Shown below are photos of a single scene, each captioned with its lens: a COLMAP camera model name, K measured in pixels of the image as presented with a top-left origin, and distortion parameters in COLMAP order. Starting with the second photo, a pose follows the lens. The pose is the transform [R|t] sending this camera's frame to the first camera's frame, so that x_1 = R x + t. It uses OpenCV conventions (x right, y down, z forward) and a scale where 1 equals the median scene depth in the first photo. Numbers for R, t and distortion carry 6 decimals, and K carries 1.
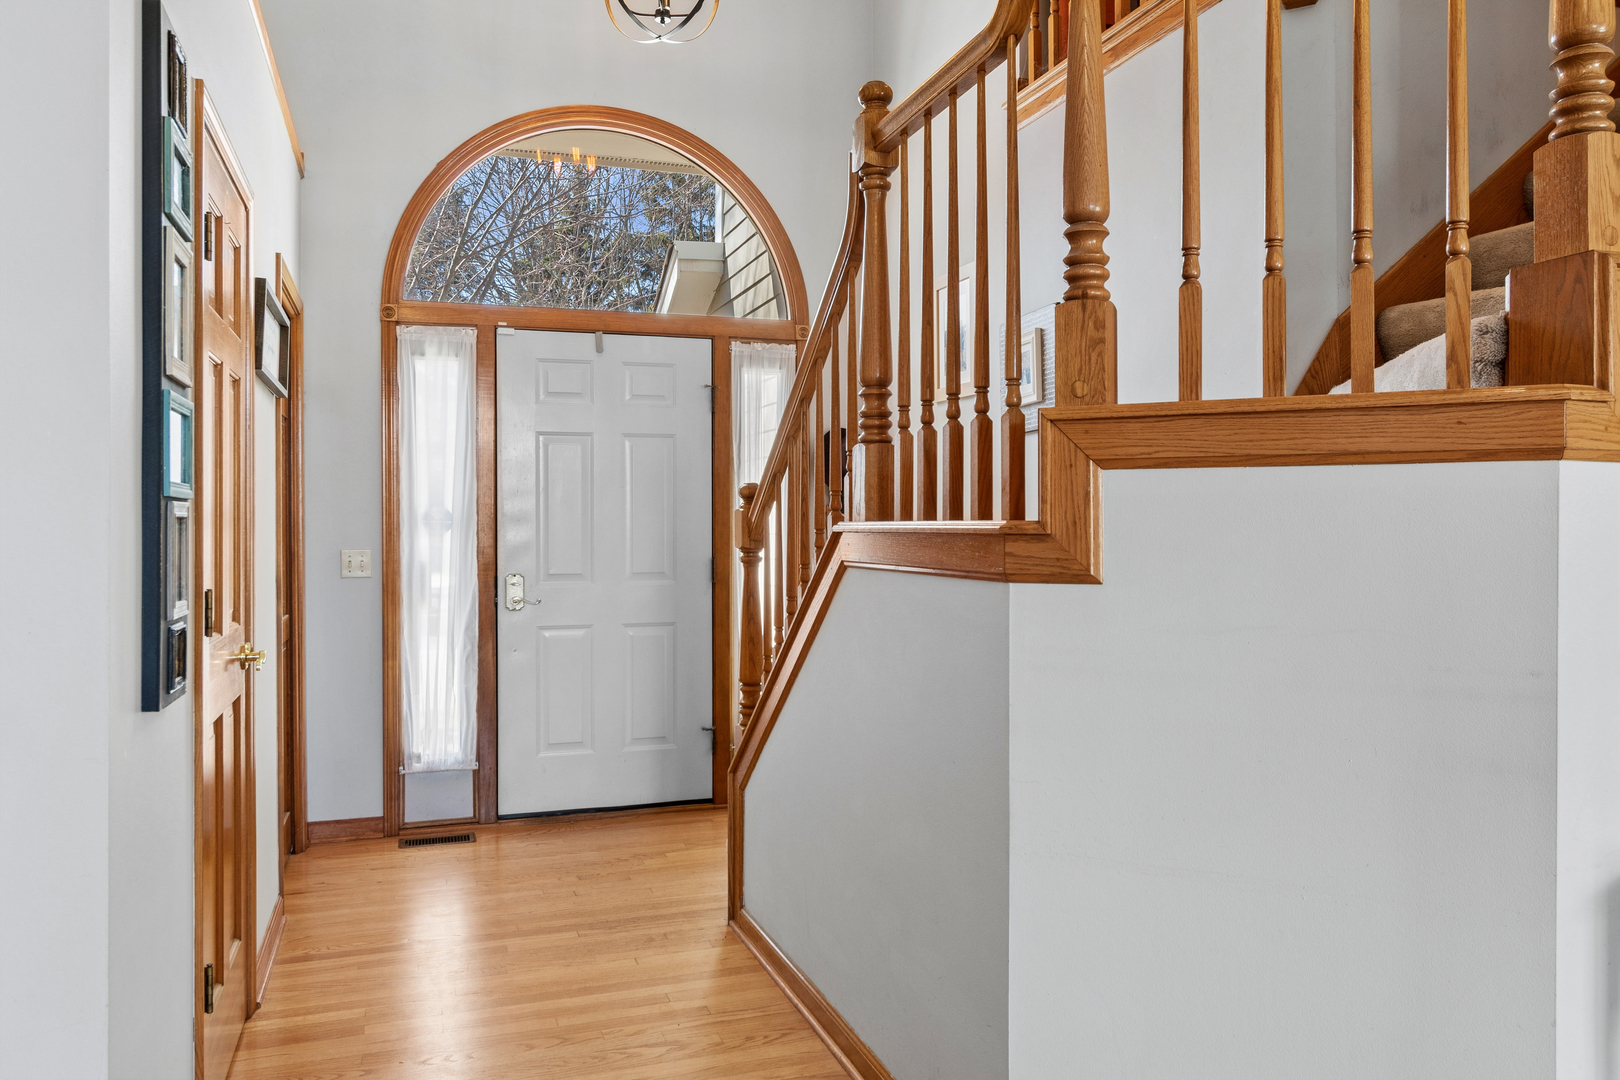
lens RADIAL K [[1168.7, 0, 811.4], [0, 1168.7, 536.3], [0, 0, 1]] dist [-0.005720, -0.001101]
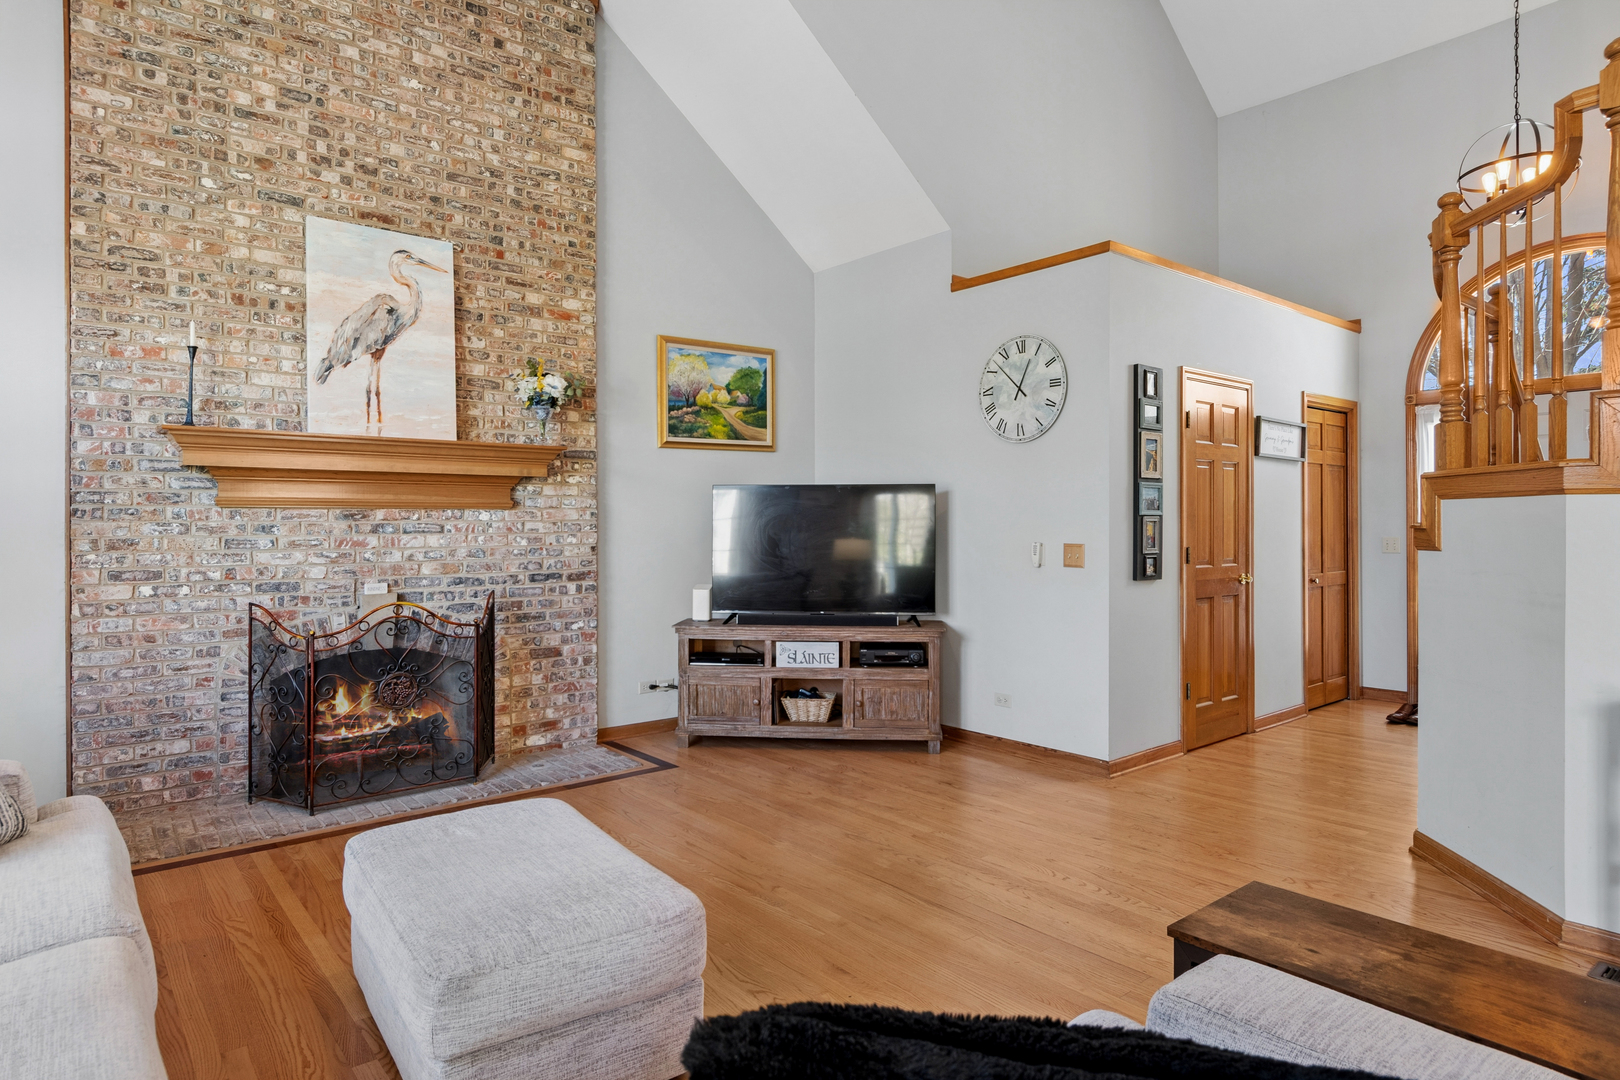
lens RADIAL K [[923.8, 0, 811.1], [0, 923.8, 533.7], [0, 0, 1]] dist [-0.000181, -0.000043]
pose [[0.342963, 0.008048, -0.939314, 1.615555], [-0.000836, 0.999966, 0.008262, -0.006475], [0.939348, -0.002048, 0.342958, -0.798115]]
